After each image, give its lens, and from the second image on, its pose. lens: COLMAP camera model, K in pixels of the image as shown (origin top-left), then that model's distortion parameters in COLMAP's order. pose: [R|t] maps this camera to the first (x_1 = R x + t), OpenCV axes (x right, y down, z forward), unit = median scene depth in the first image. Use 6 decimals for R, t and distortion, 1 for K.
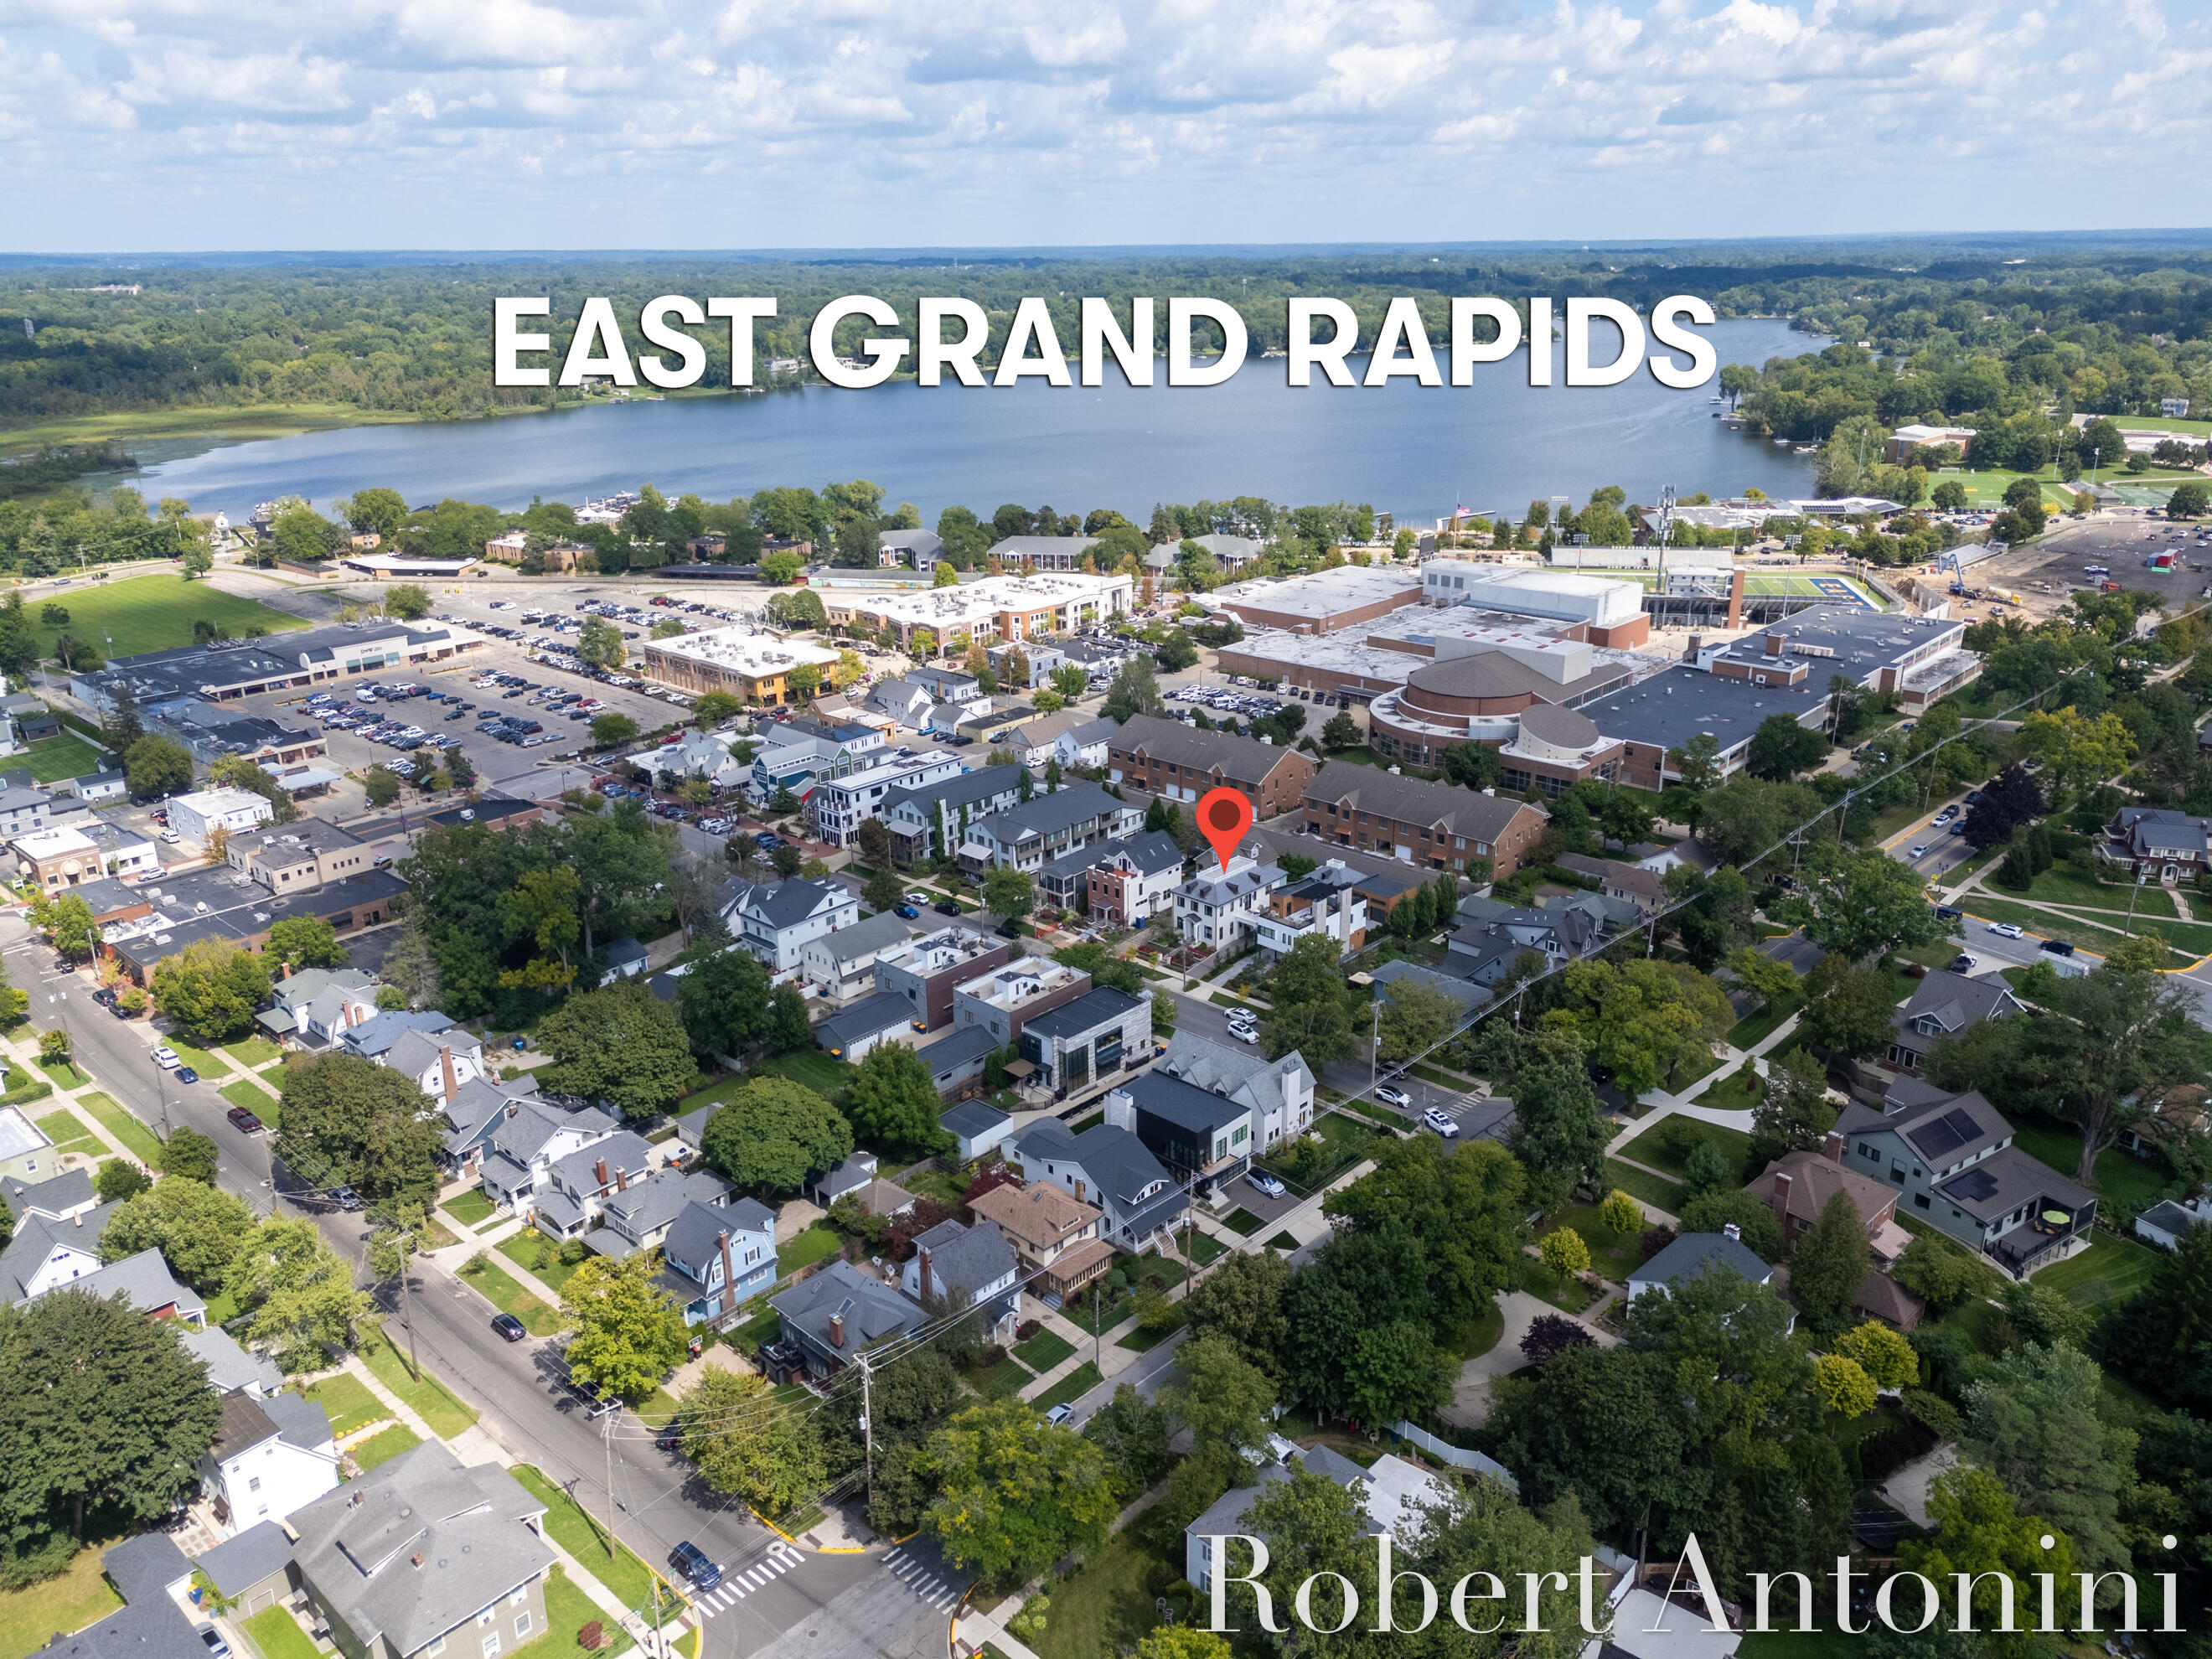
lens RADIAL K [[1671.5, 0, 1106.0], [0, 1671.5, 829.5], [0, 0, 1]] dist [0.062269, -0.083810]
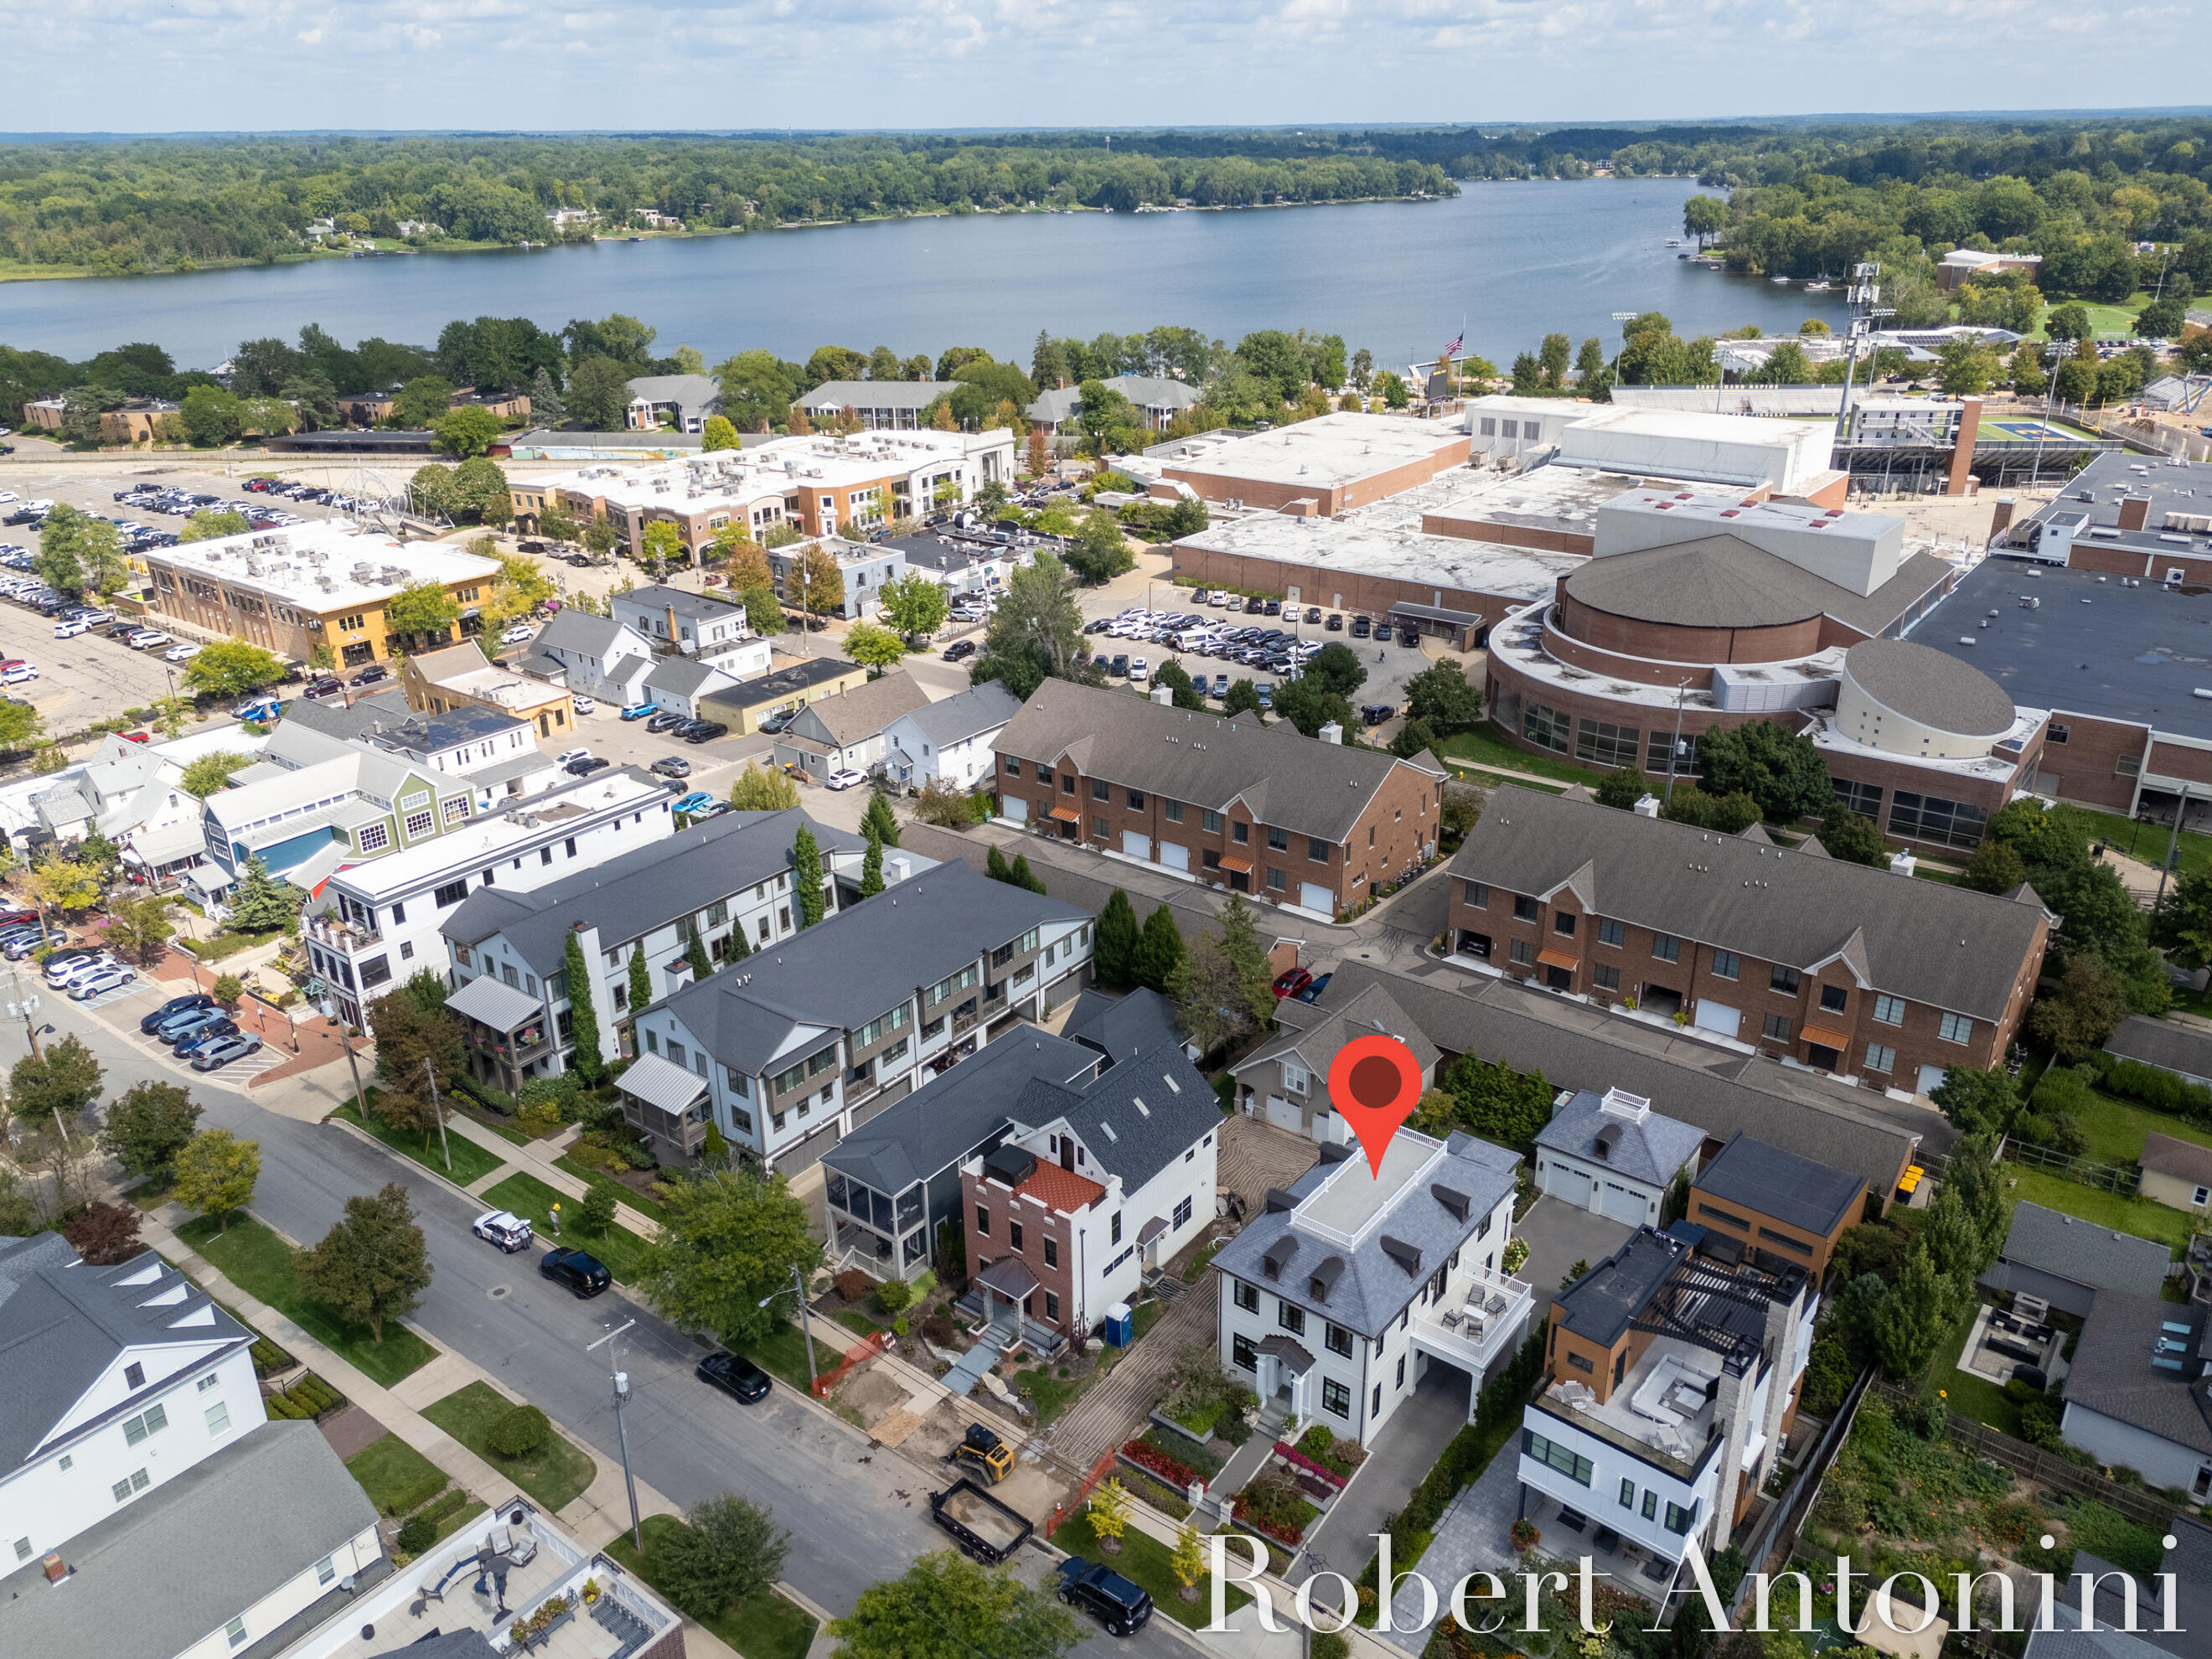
lens RADIAL K [[1671.5, 0, 1106.0], [0, 1671.5, 829.5], [0, 0, 1]] dist [0.062269, -0.083810]
pose [[0.996523, -0.033203, 0.076420, -0.003438], [0.028718, 0.997842, 0.059048, -0.043878], [-0.078216, -0.056648, 0.995326, 0.420225]]
